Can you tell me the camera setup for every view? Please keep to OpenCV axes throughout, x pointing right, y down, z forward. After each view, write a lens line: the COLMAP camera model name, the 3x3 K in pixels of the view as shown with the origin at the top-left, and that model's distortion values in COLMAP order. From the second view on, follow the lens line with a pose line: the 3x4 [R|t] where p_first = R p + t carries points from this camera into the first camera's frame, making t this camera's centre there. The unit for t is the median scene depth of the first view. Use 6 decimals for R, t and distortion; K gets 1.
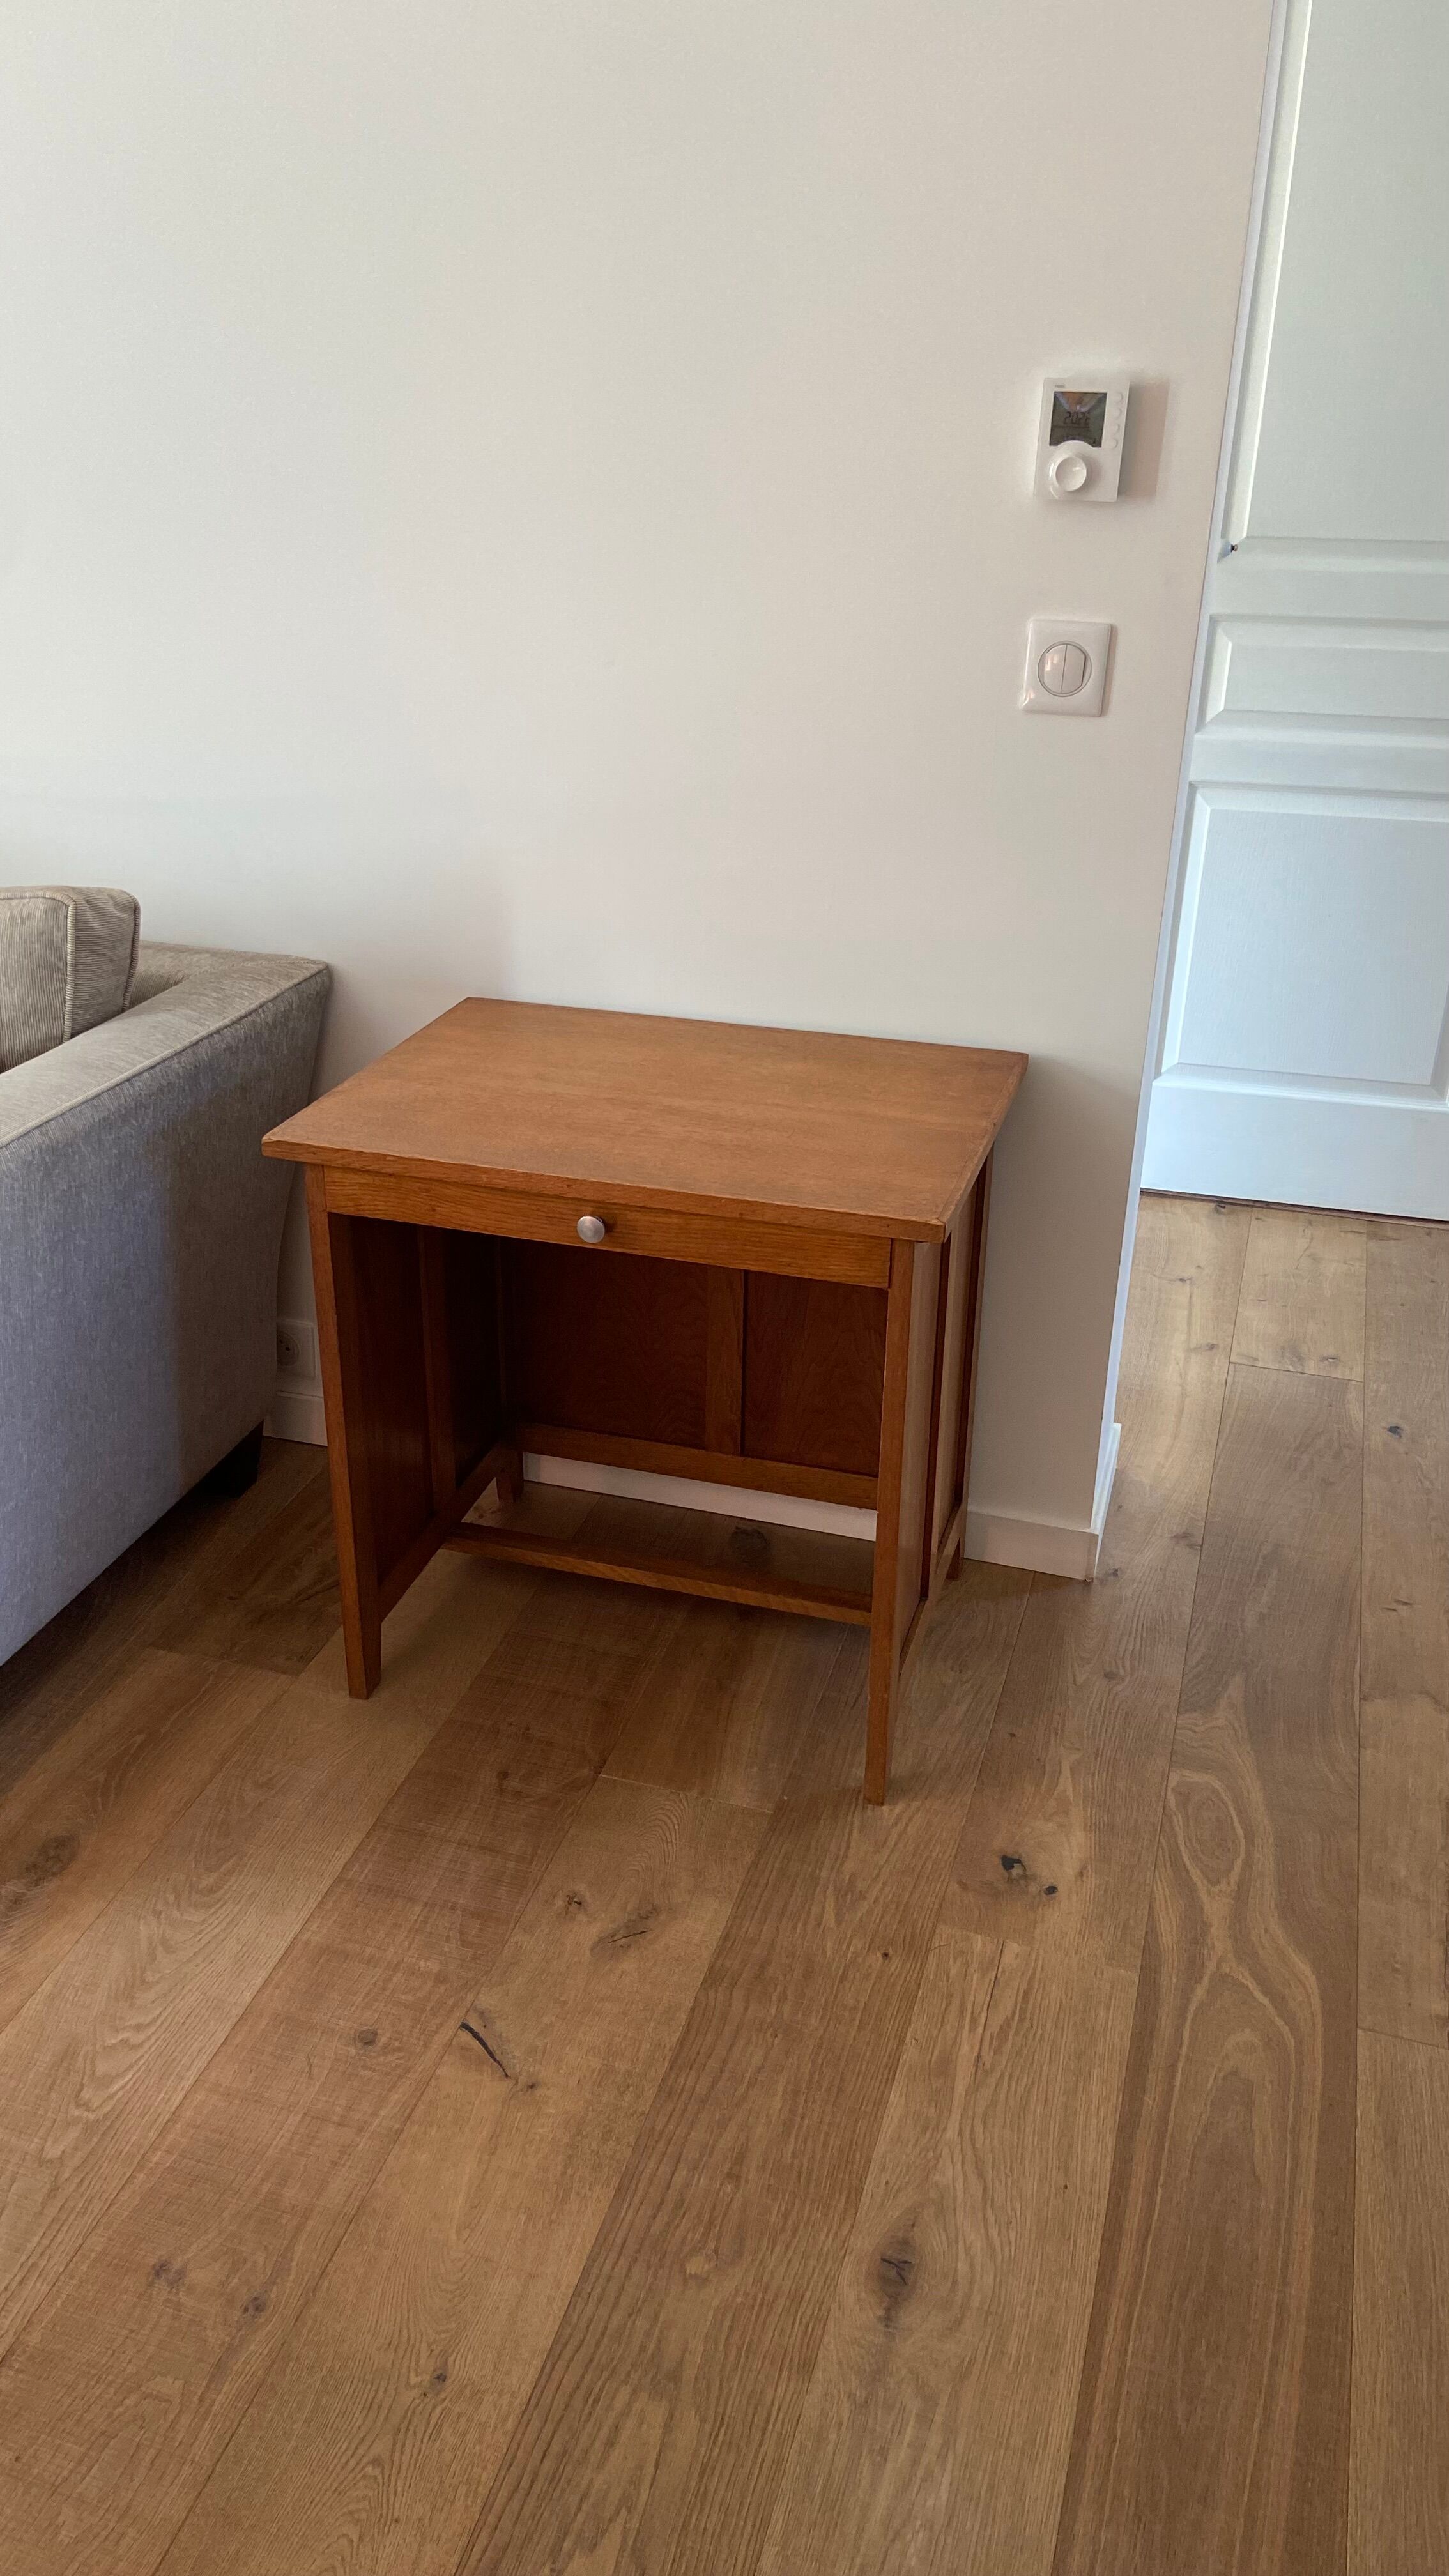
lens RADIAL K [[1939.7, 0, 724.7], [0, 1939.7, 1273.7], [0, 0, 1]] dist [0.122792, -0.166972]
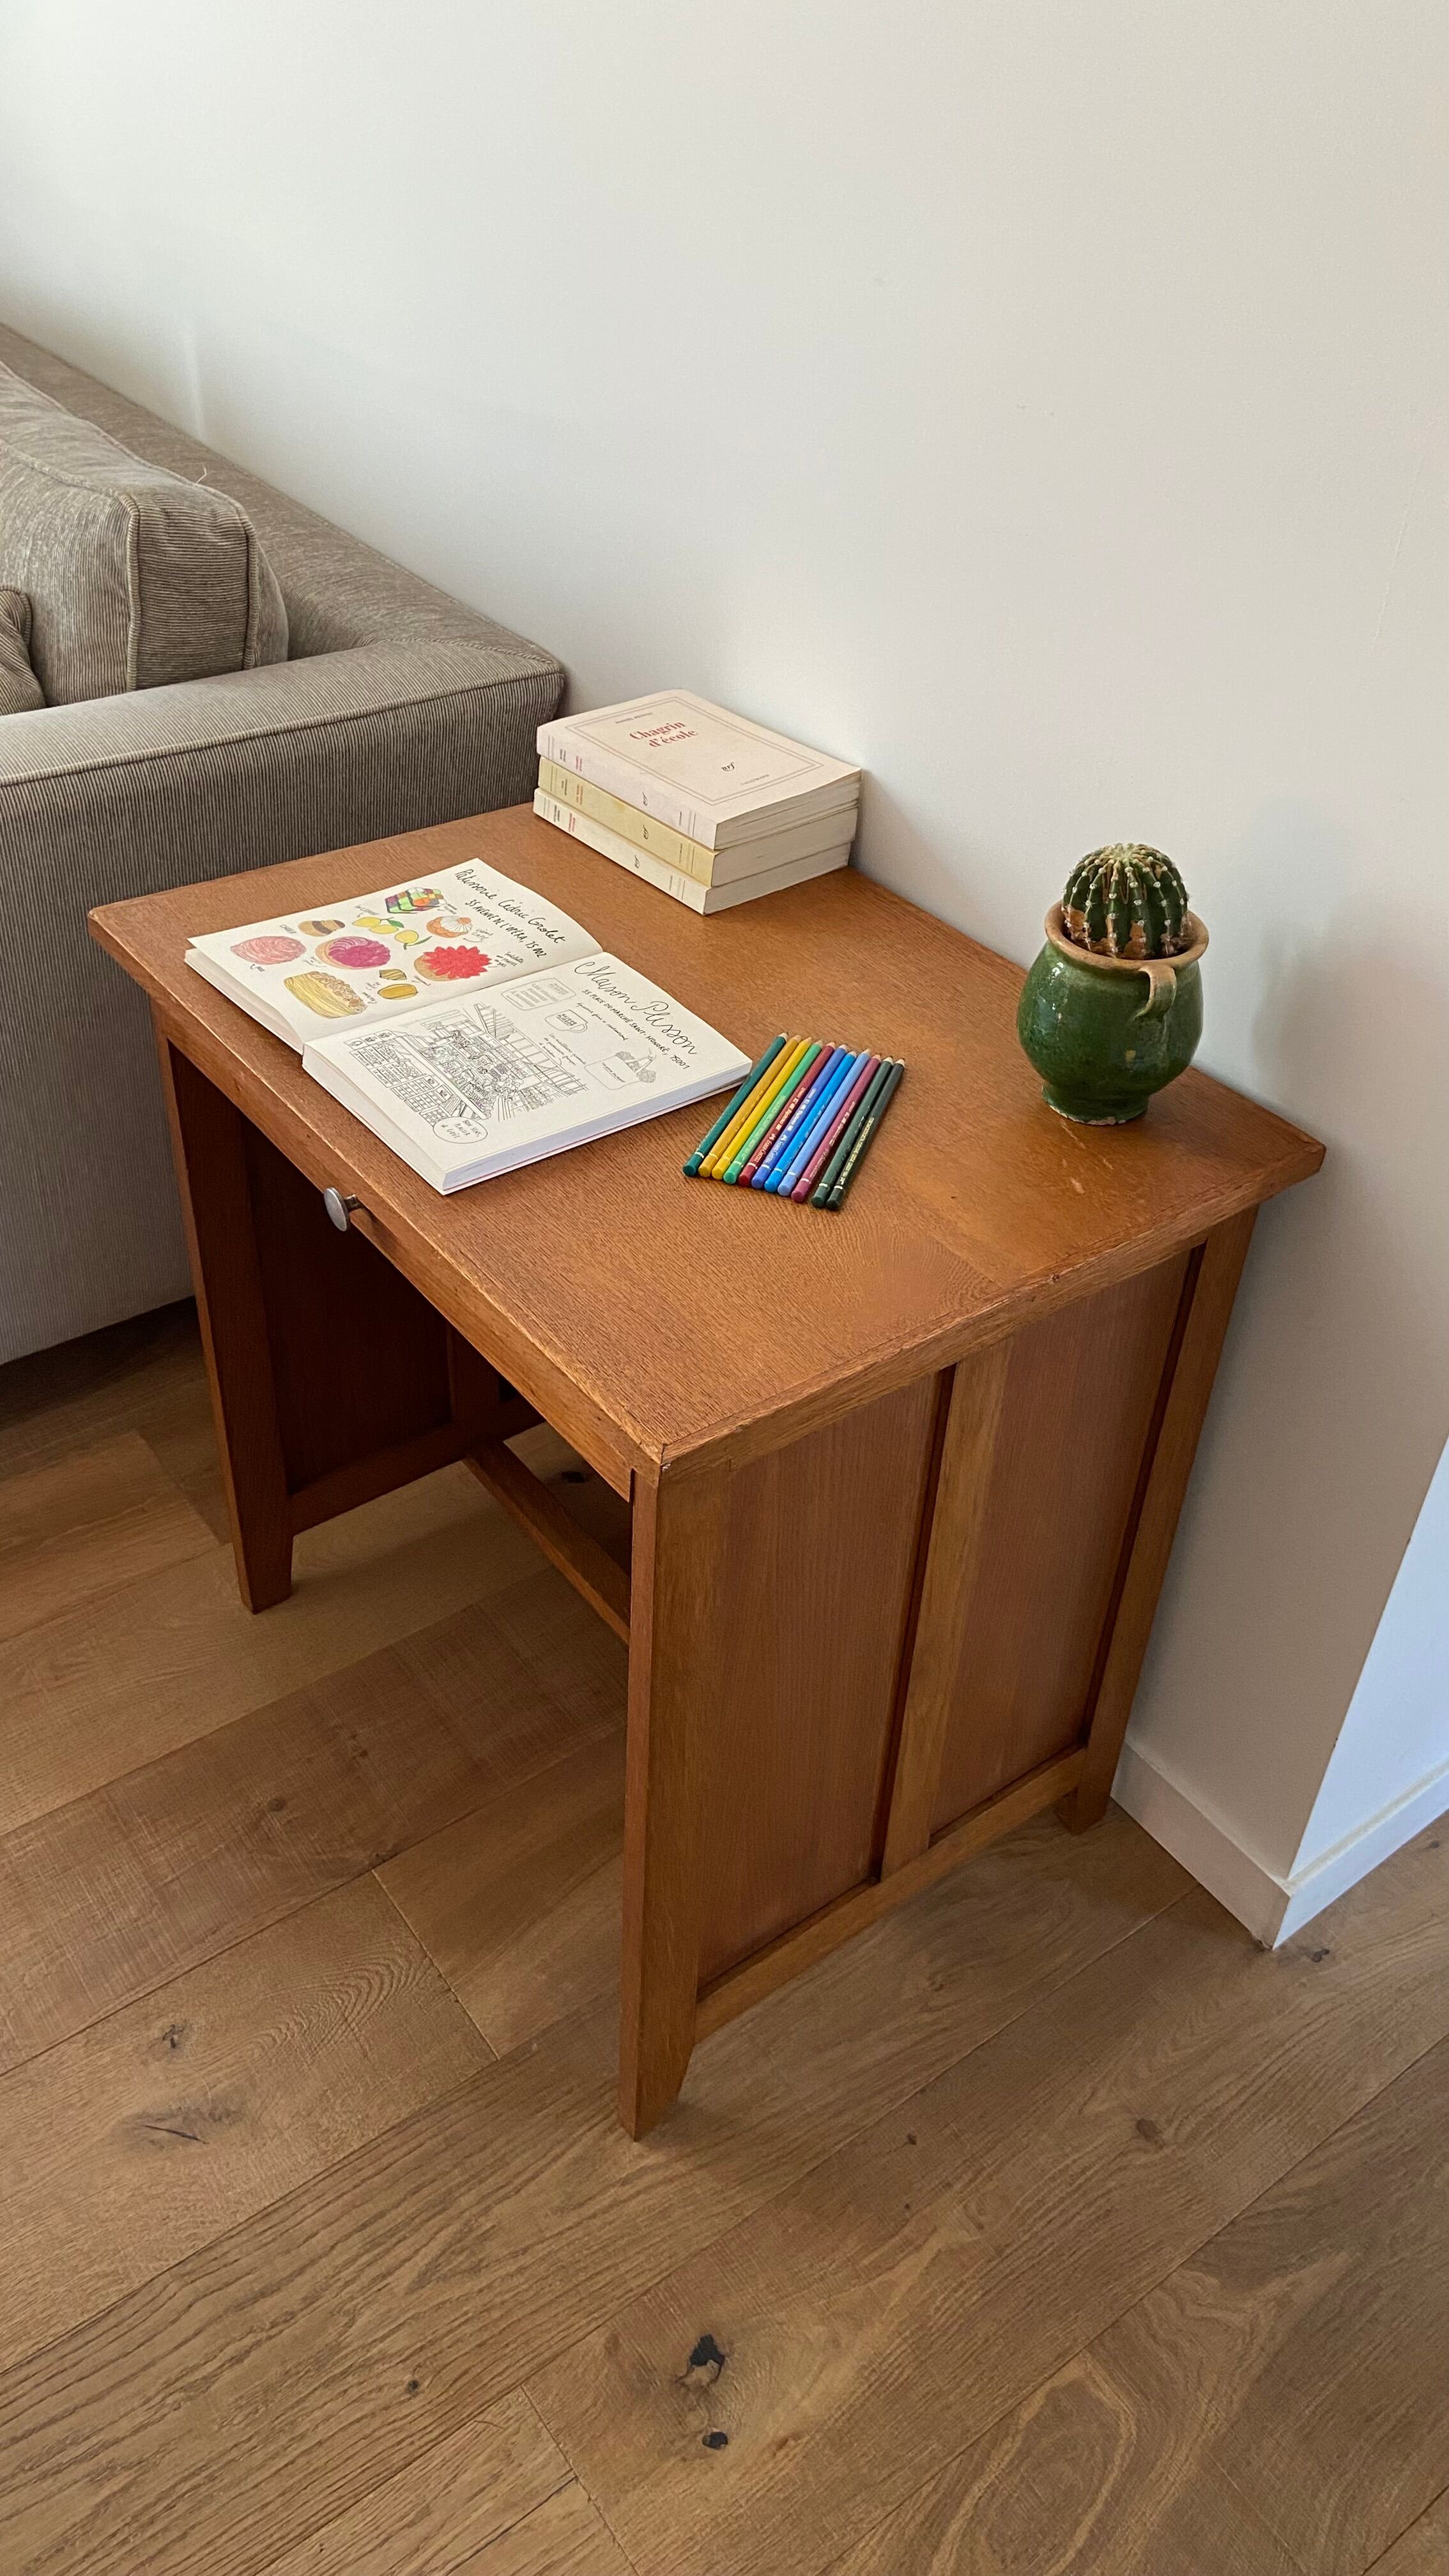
lens RADIAL K [[1939.7, 0, 730.8], [0, 1939.7, 1245.5], [0, 0, 1]] dist [0.122792, -0.166972]
pose [[0.806966, 0.375138, -0.456155, 0.314452], [-0.284123, 0.923699, 0.257011, -0.201944], [0.517764, -0.077795, 0.851979, 0.490733]]
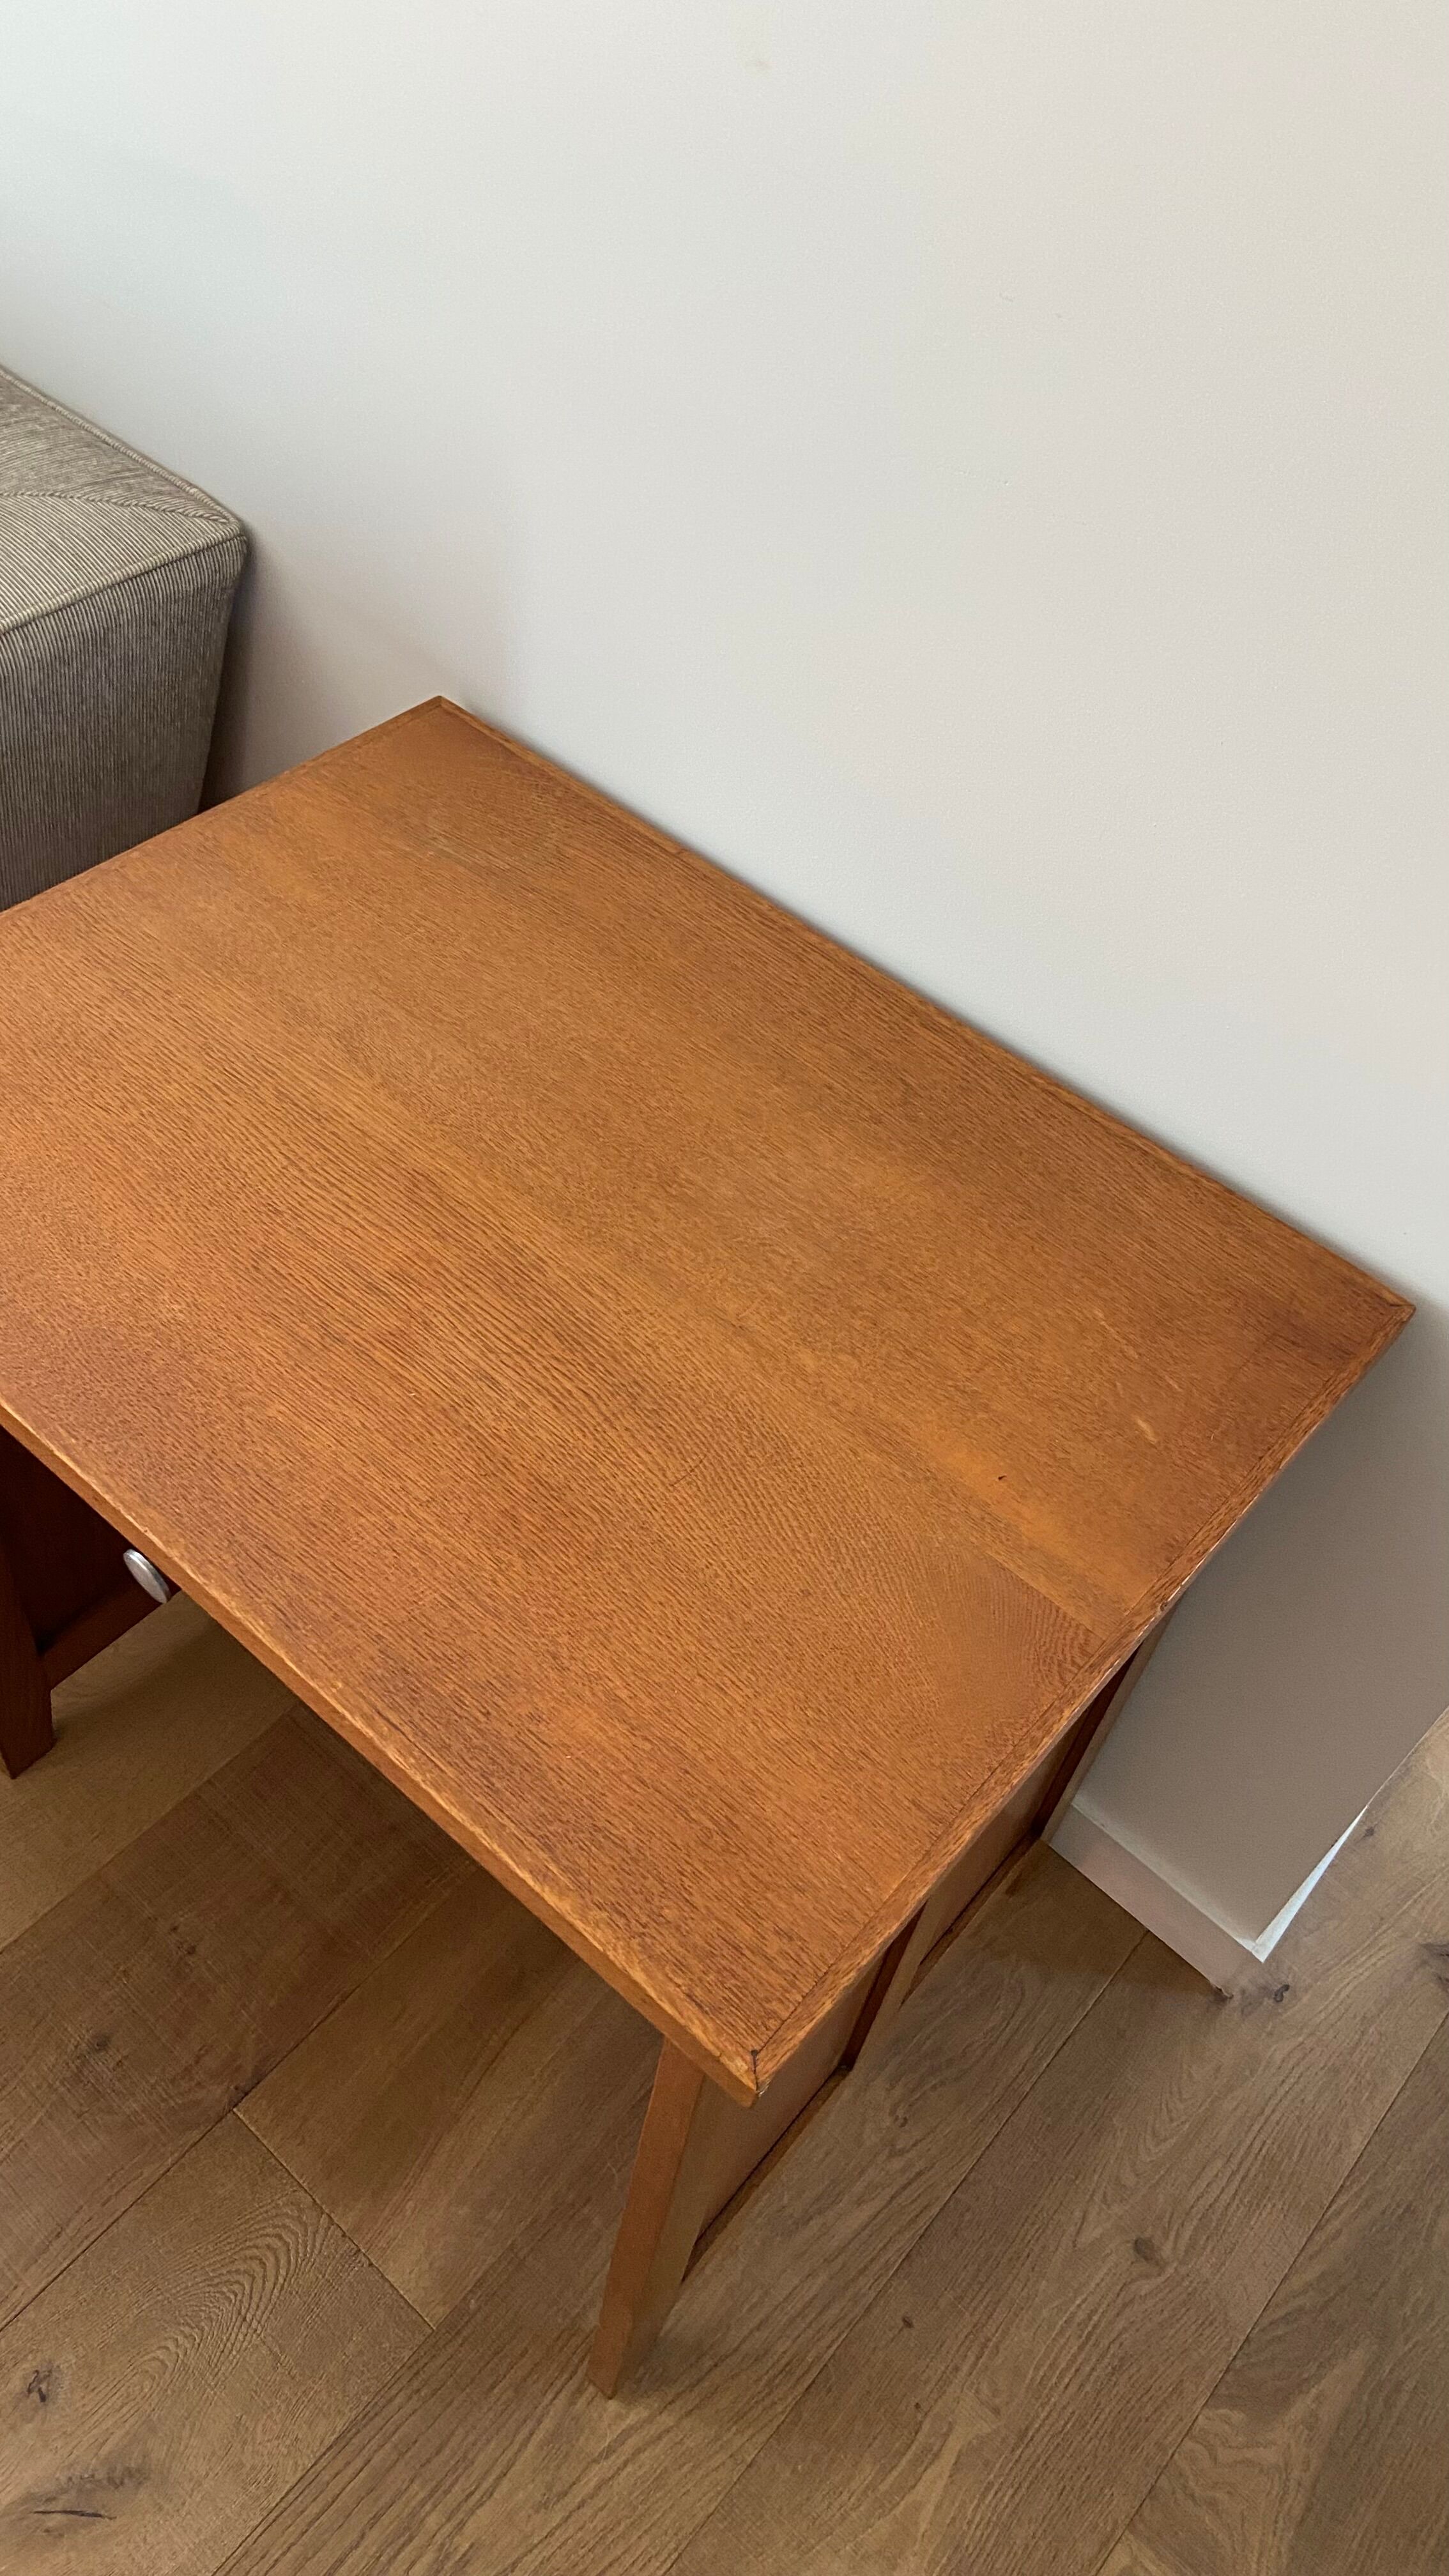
lens RADIAL K [[1939.7, 0, 722.0], [0, 1939.7, 1288.9], [0, 0, 1]] dist [0.122792, -0.166972]
pose [[0.908085, 0.368759, -0.198493, 0.111742], [-0.259784, 0.867772, 0.423655, -0.291923], [0.328473, -0.333149, 0.883808, 0.626240]]
